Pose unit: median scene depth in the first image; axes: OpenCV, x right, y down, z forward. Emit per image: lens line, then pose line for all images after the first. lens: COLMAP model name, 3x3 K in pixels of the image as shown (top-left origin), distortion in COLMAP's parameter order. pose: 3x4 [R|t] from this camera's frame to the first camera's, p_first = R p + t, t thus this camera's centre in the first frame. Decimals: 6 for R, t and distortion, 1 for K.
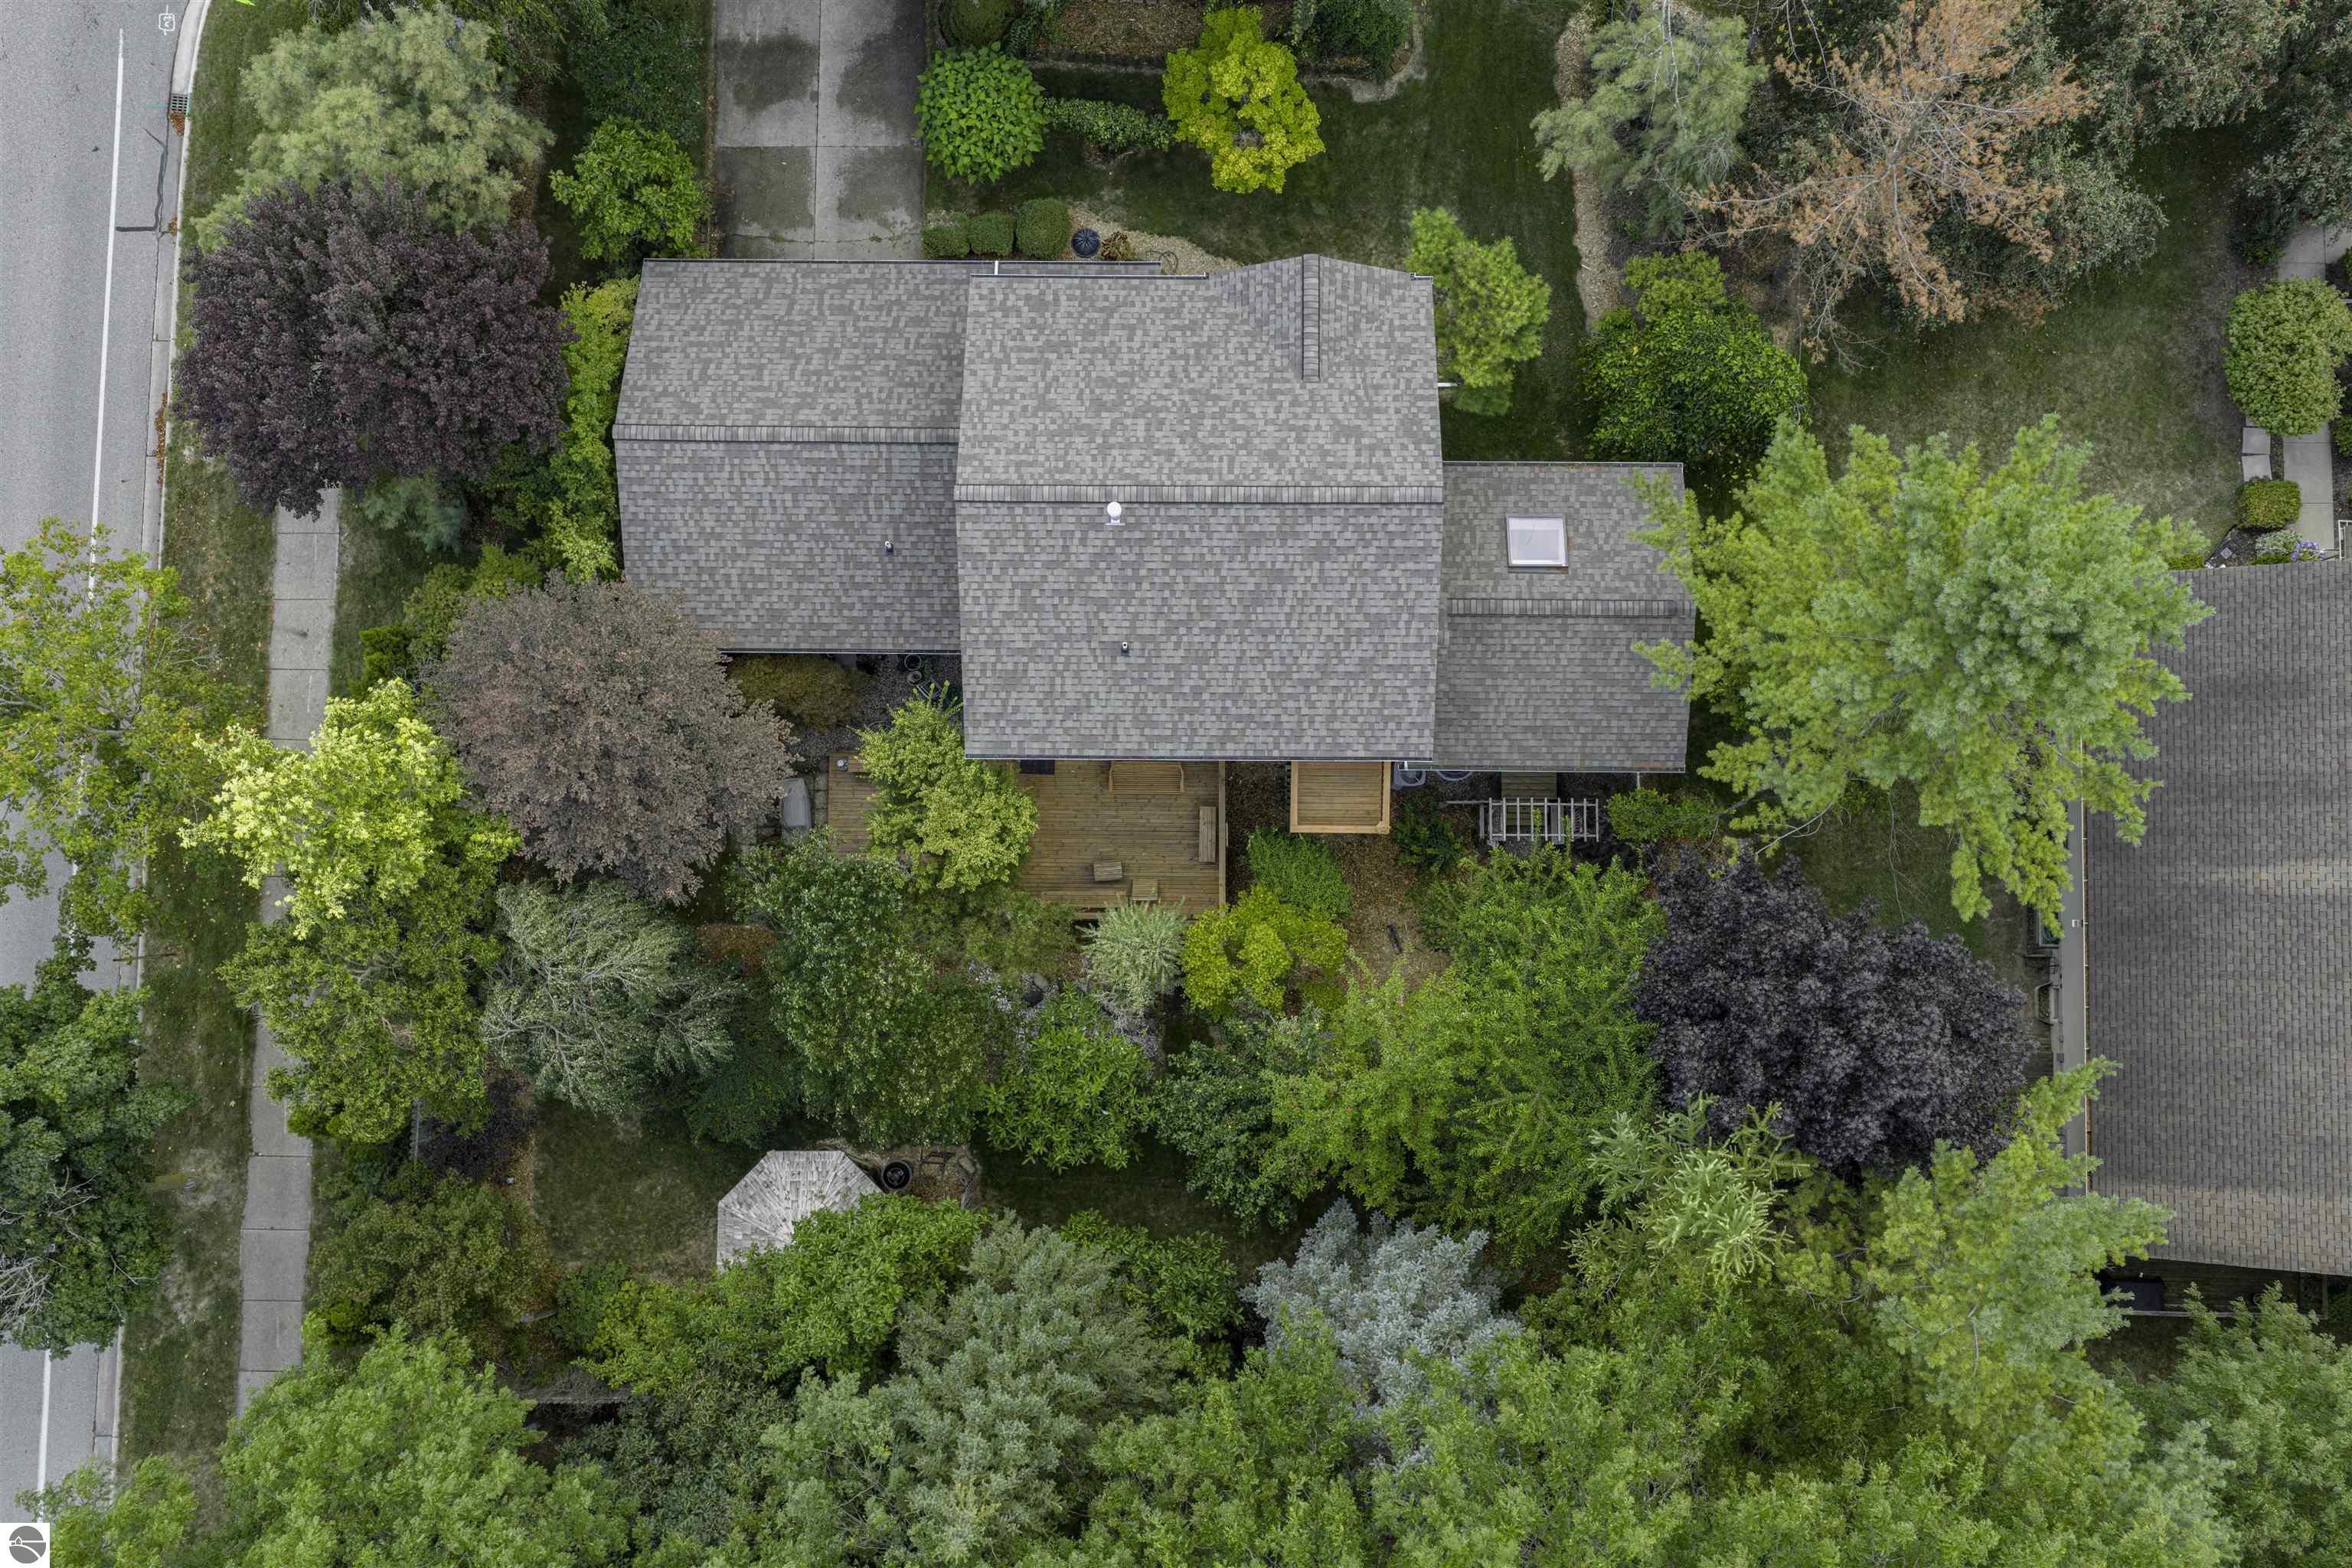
lens RADIAL K [[1955.5, 0, 1181.6], [0, 1955.5, 791.4], [0, 0, 1]] dist [0.025988, -0.050348]
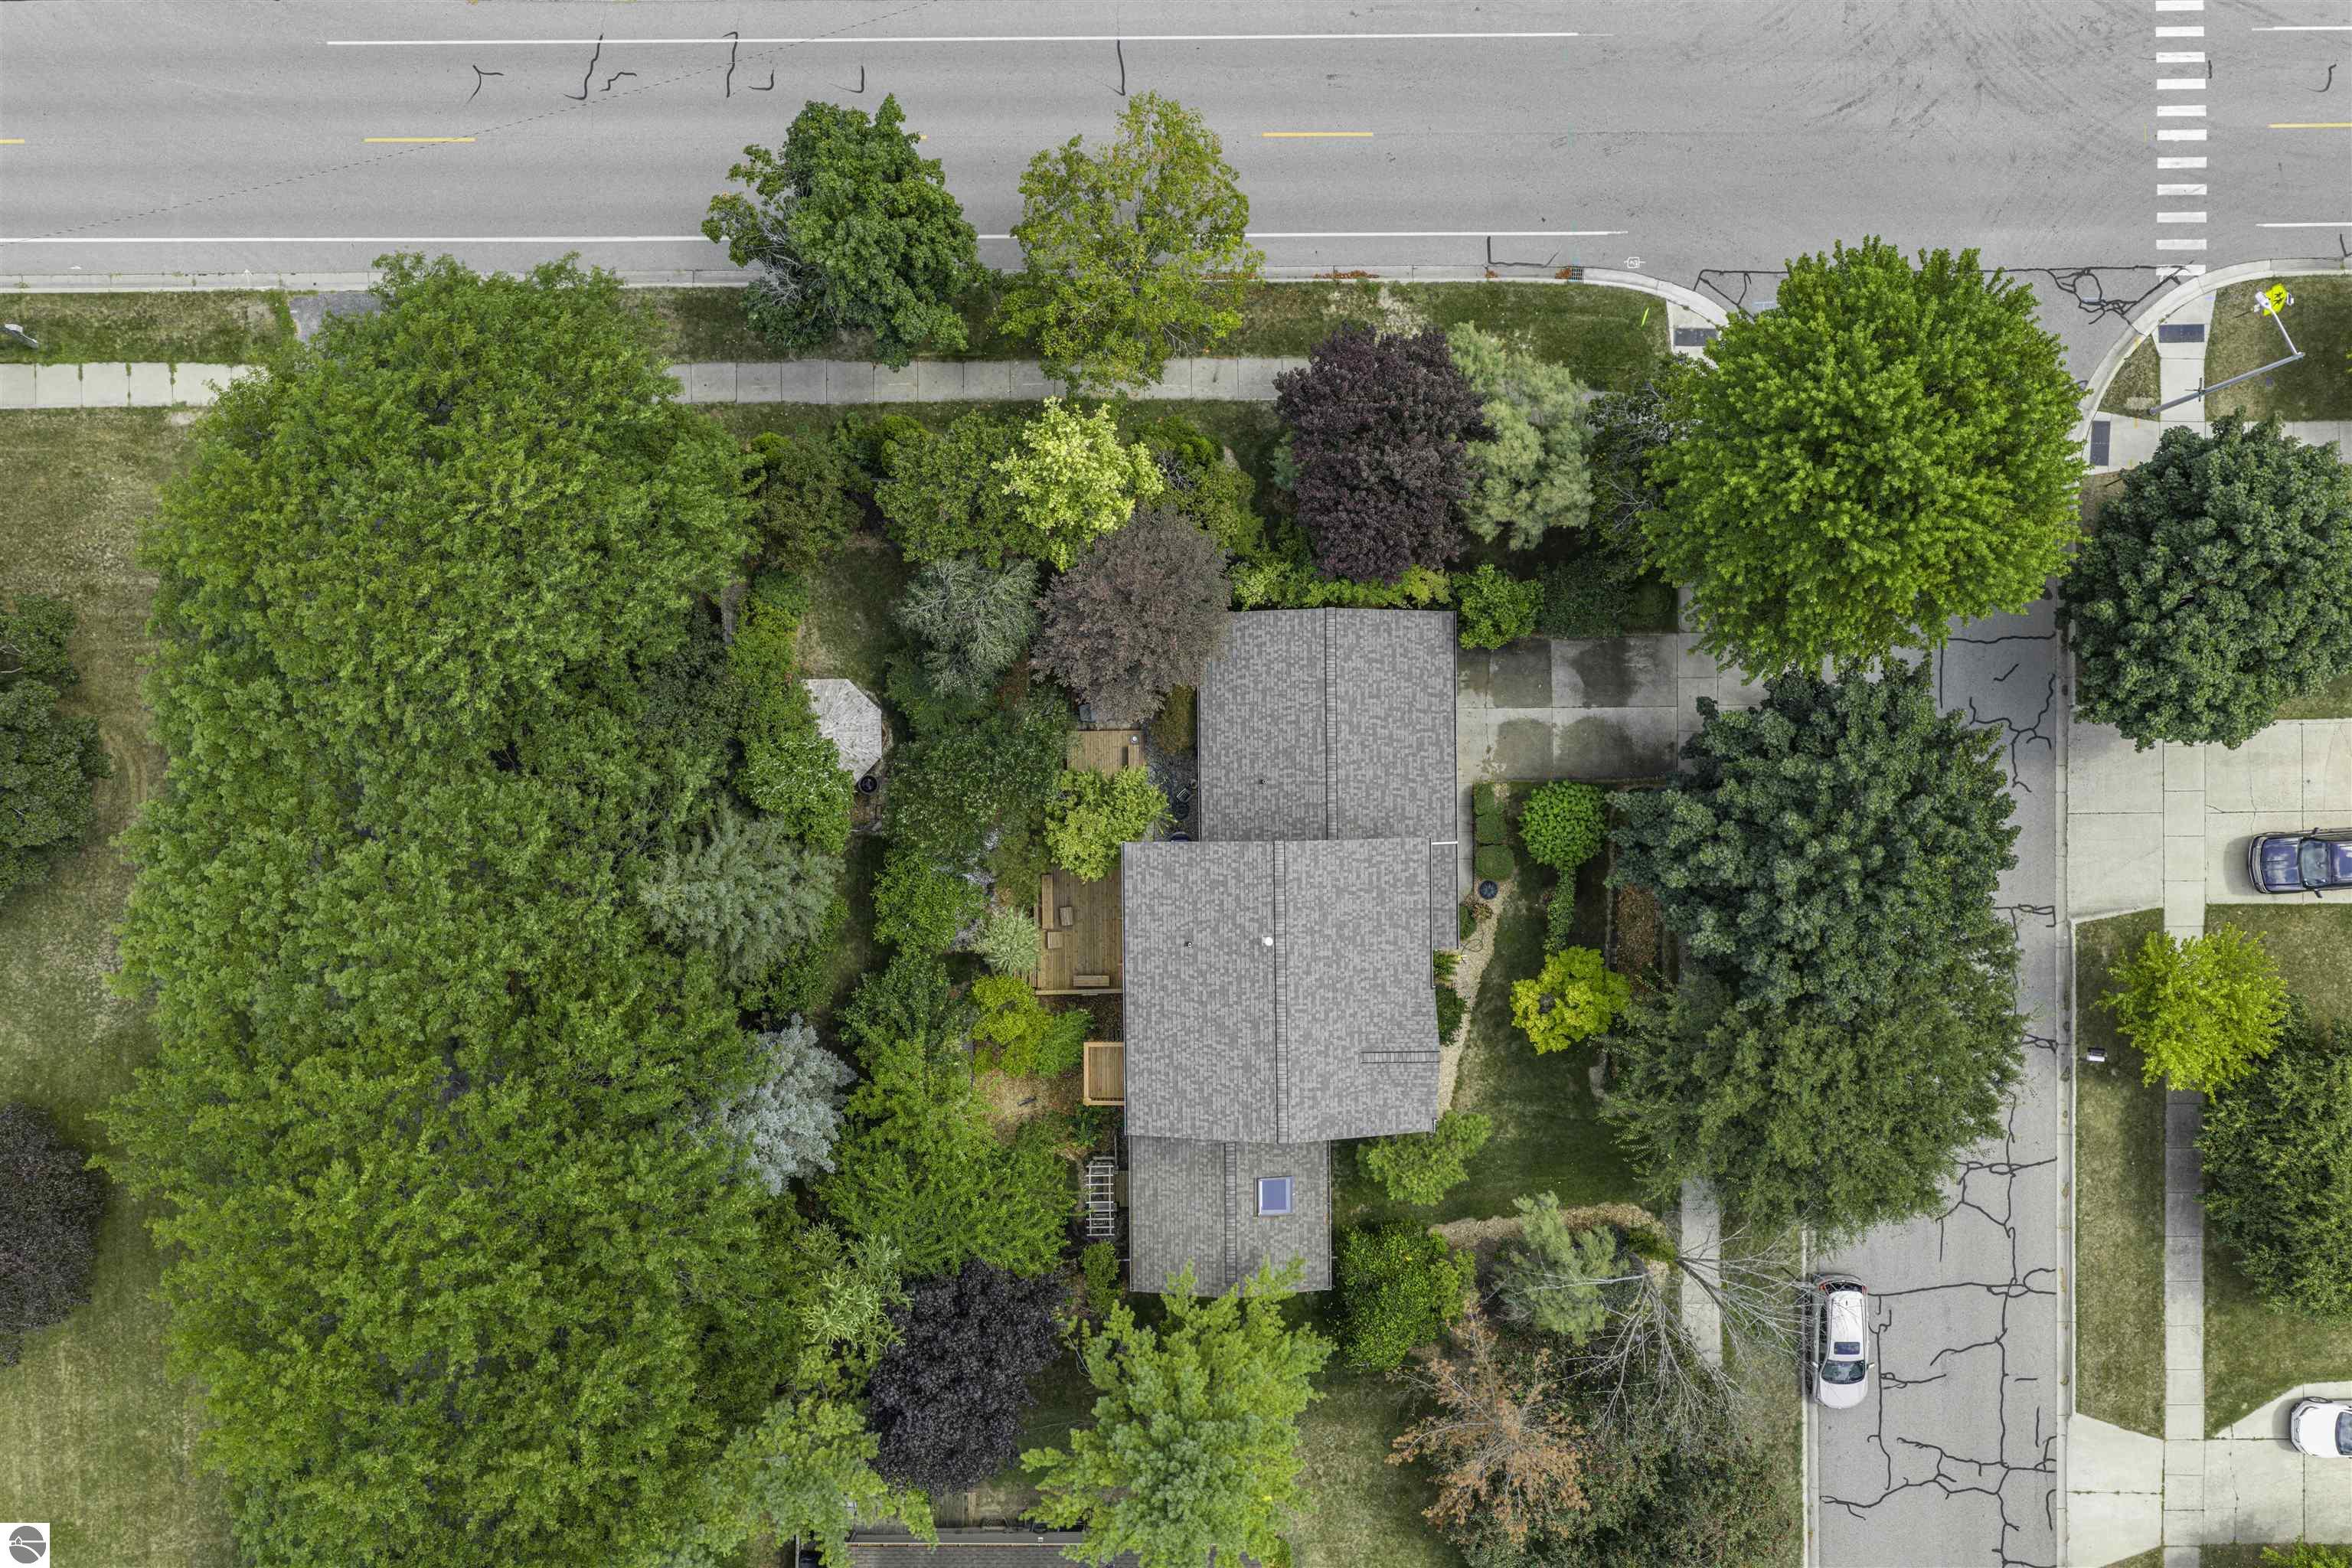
lens RADIAL K [[1955.5, 0, 1185.1], [0, 1955.5, 779.3], [0, 0, 1]] dist [0.025988, -0.050348]
pose [[0.018110, 0.999833, 0.002288, -0.158534], [-0.997085, 0.017890, 0.074178, -0.181843], [0.074125, -0.003625, 0.997242, -0.569917]]
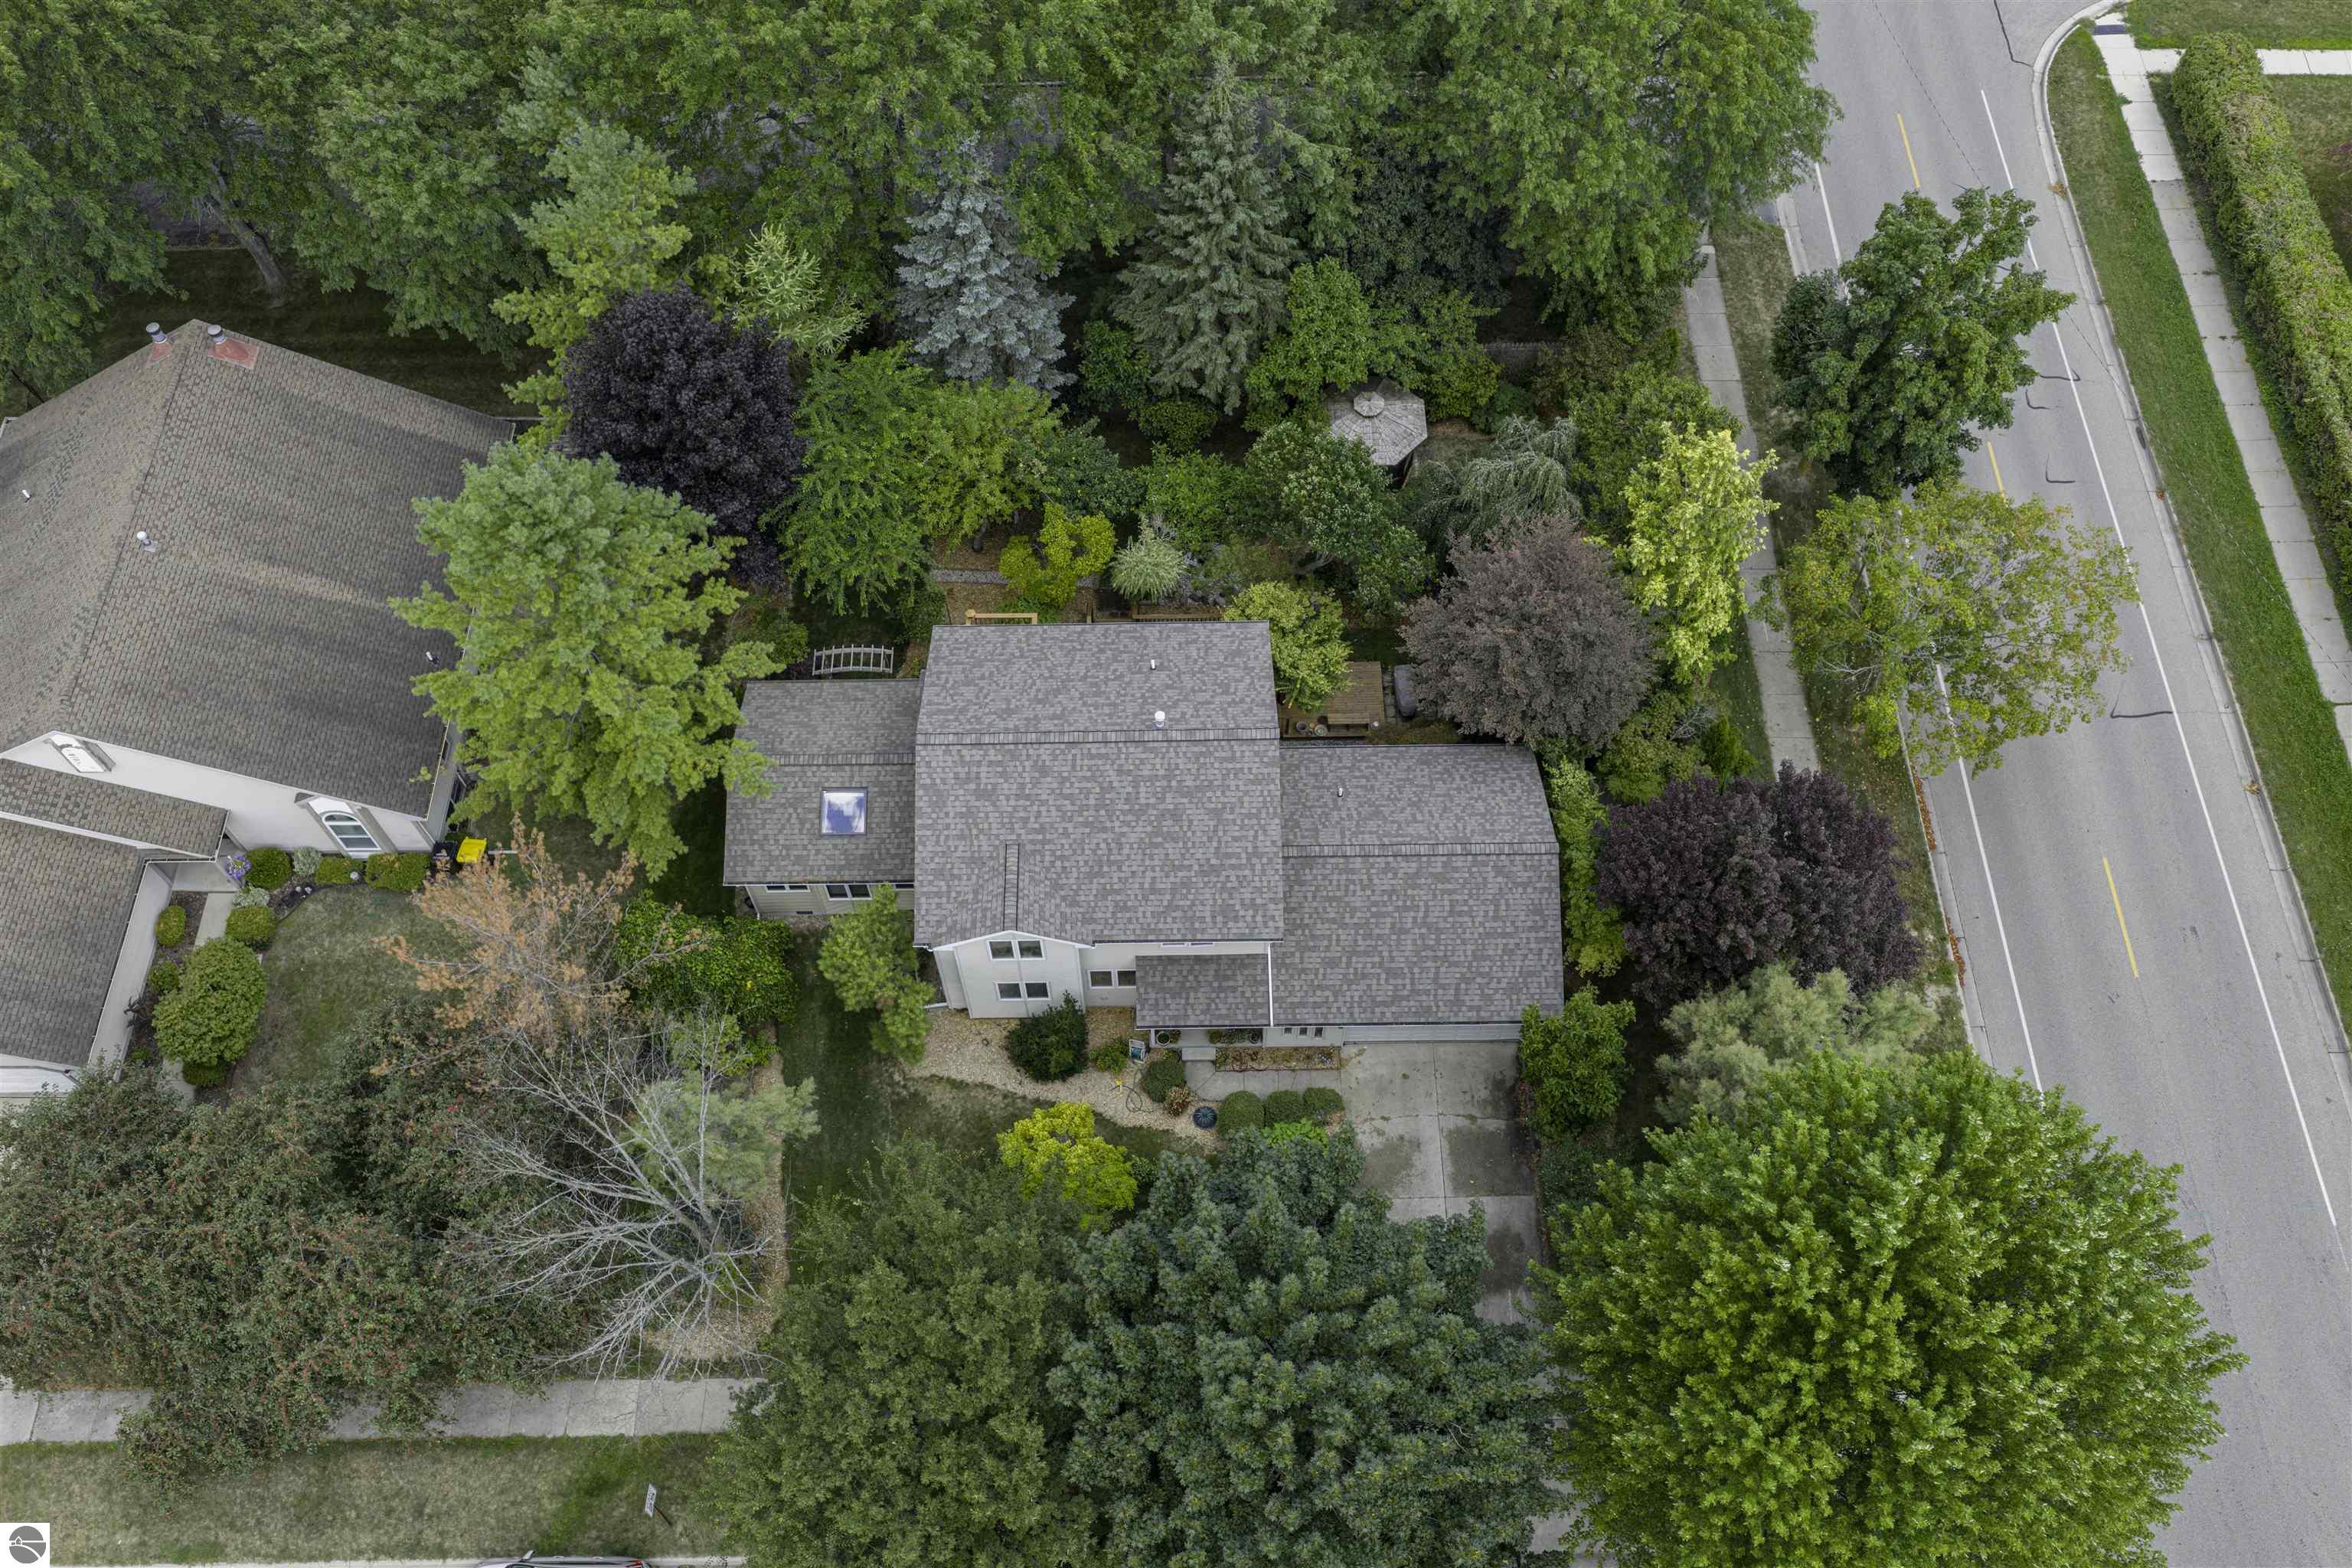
lens RADIAL K [[1955.5, 0, 1186.0], [0, 1955.5, 784.1], [0, 0, 1]] dist [0.025988, -0.050348]
pose [[-0.999699, 0.023909, -0.005542, -0.040211], [-0.022764, -0.818895, 0.573491, -0.885907], [0.009173, 0.573445, 0.819193, -0.075843]]
